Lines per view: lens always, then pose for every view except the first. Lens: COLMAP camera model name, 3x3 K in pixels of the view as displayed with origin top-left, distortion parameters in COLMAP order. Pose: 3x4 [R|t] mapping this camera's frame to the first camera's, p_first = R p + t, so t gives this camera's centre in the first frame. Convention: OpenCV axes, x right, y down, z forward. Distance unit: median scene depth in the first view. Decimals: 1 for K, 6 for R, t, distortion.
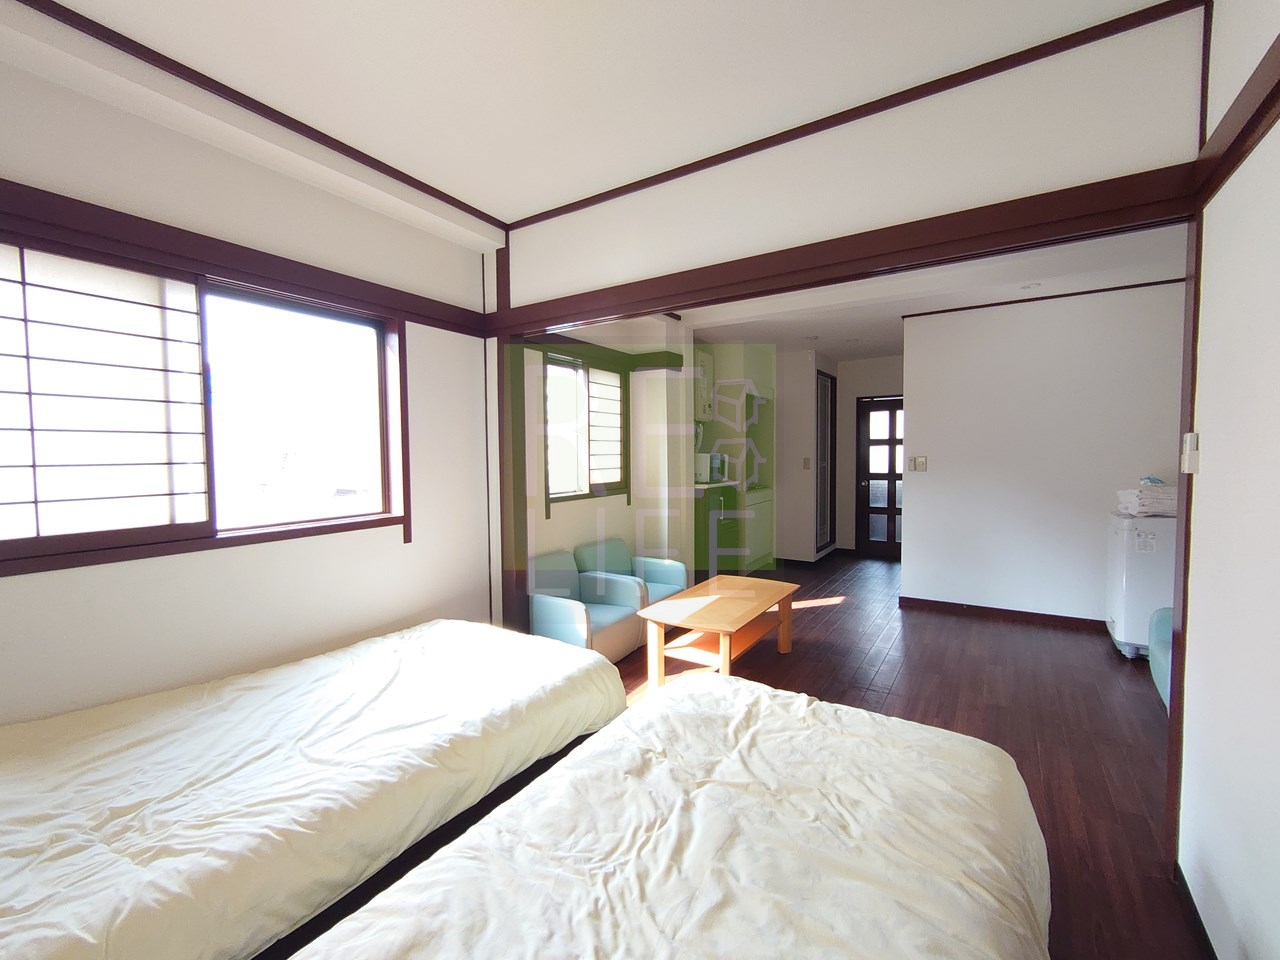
lens RADIAL K [[544.4, 0, 640.0], [0, 544.4, 480.0], [0, 0, 1]] dist [-0.001181, -0.000829]
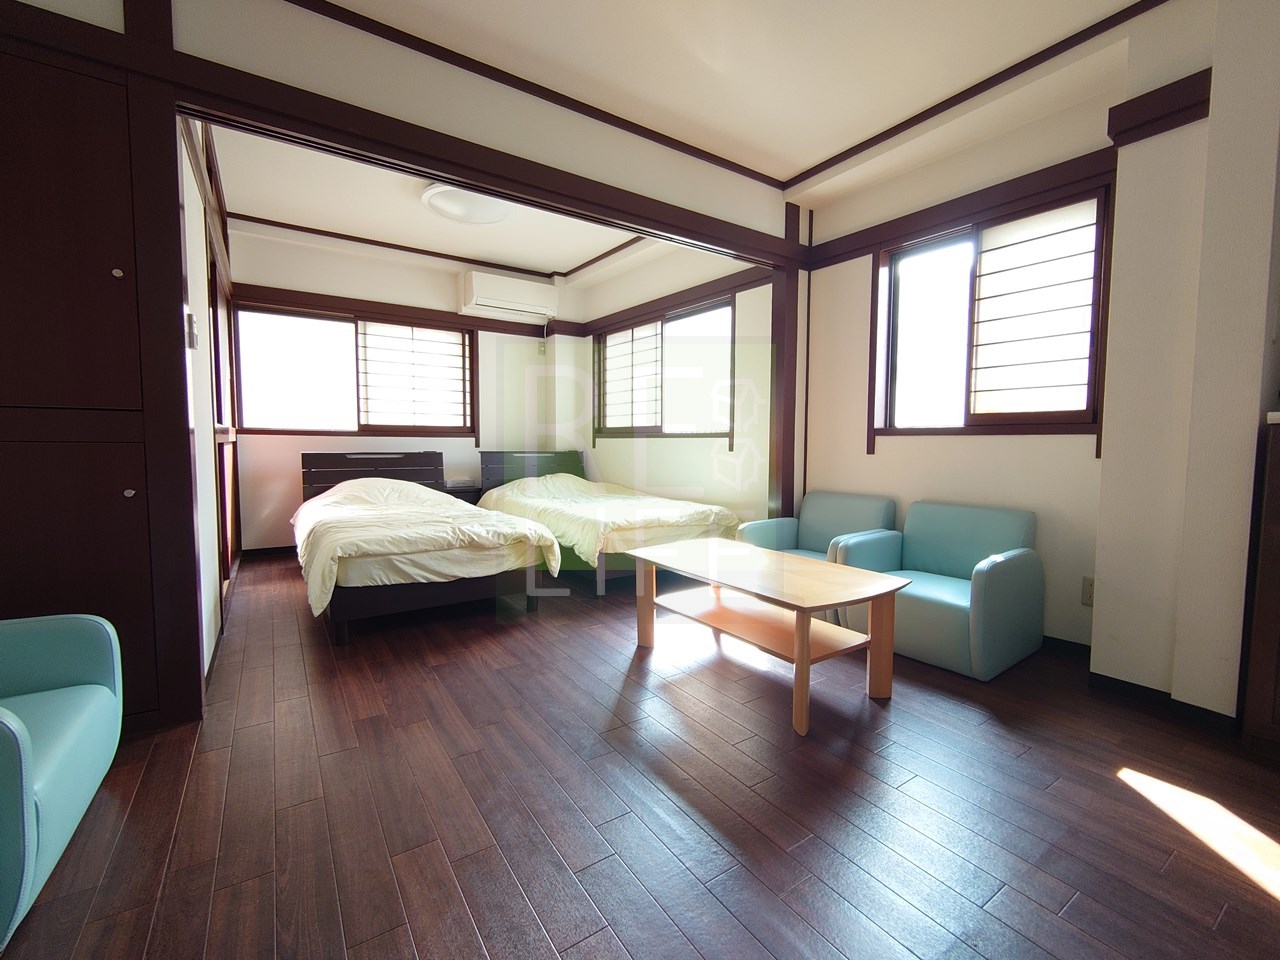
lens RADIAL K [[544.4, 0, 640.0], [0, 544.4, 480.0], [0, 0, 1]] dist [-0.001181, -0.000829]
pose [[-0.376823, 0.072736, -0.923425, 0.657756], [-0.045945, 0.994217, 0.097061, 0.041680], [0.925145, 0.079002, -0.371302, 0.871096]]
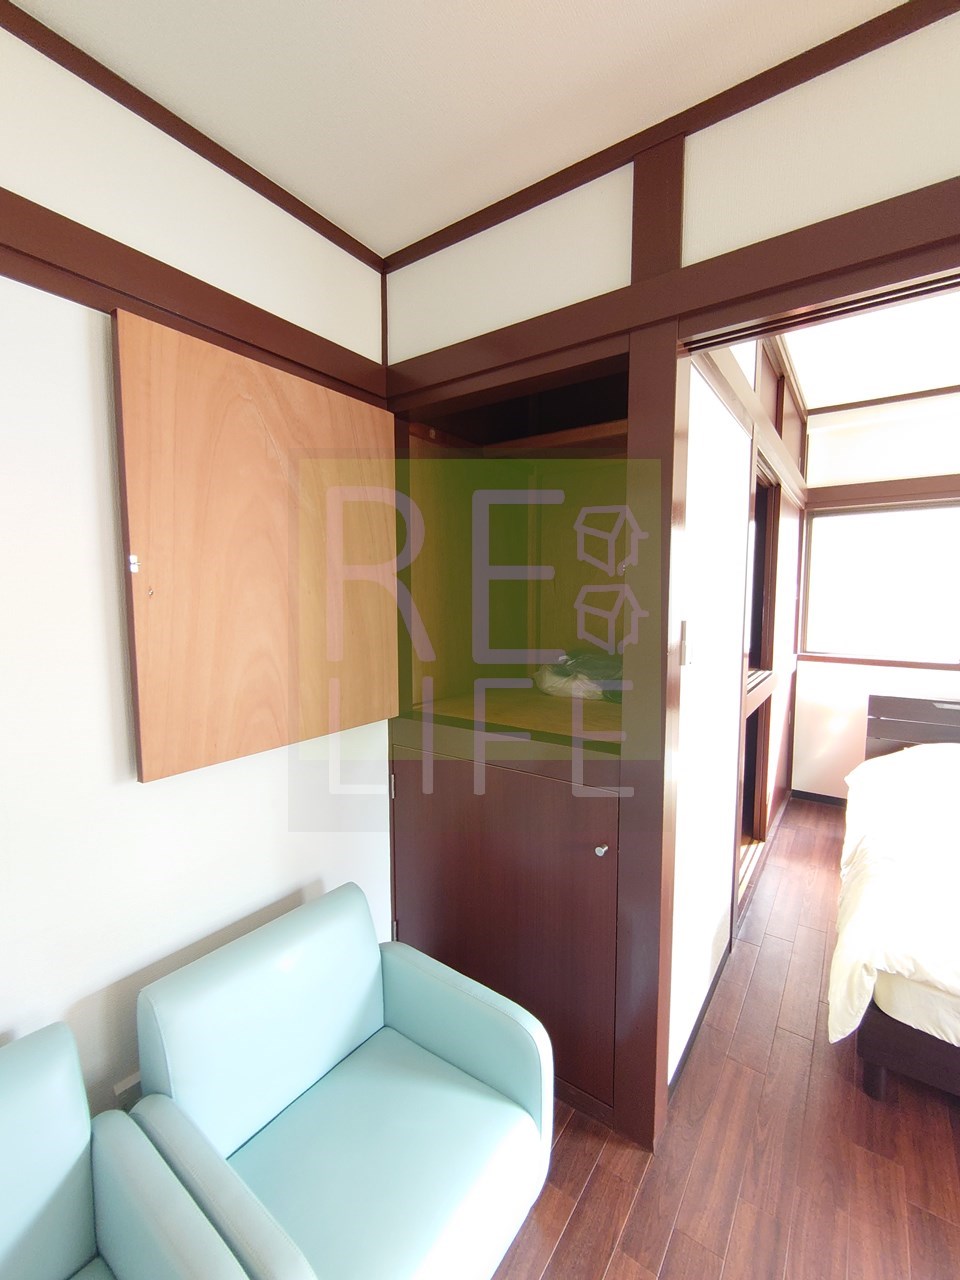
lens RADIAL K [[550.3, 0, 483.8], [0, 550.3, 646.0], [0, 0, 1]] dist [-0.001936, -0.000126]
pose [[-0.999794, 0.009096, 0.018151, 0.494450], [0.011465, 0.990777, 0.135013, -0.064415], [-0.016756, 0.135193, -0.990678, 0.689905]]
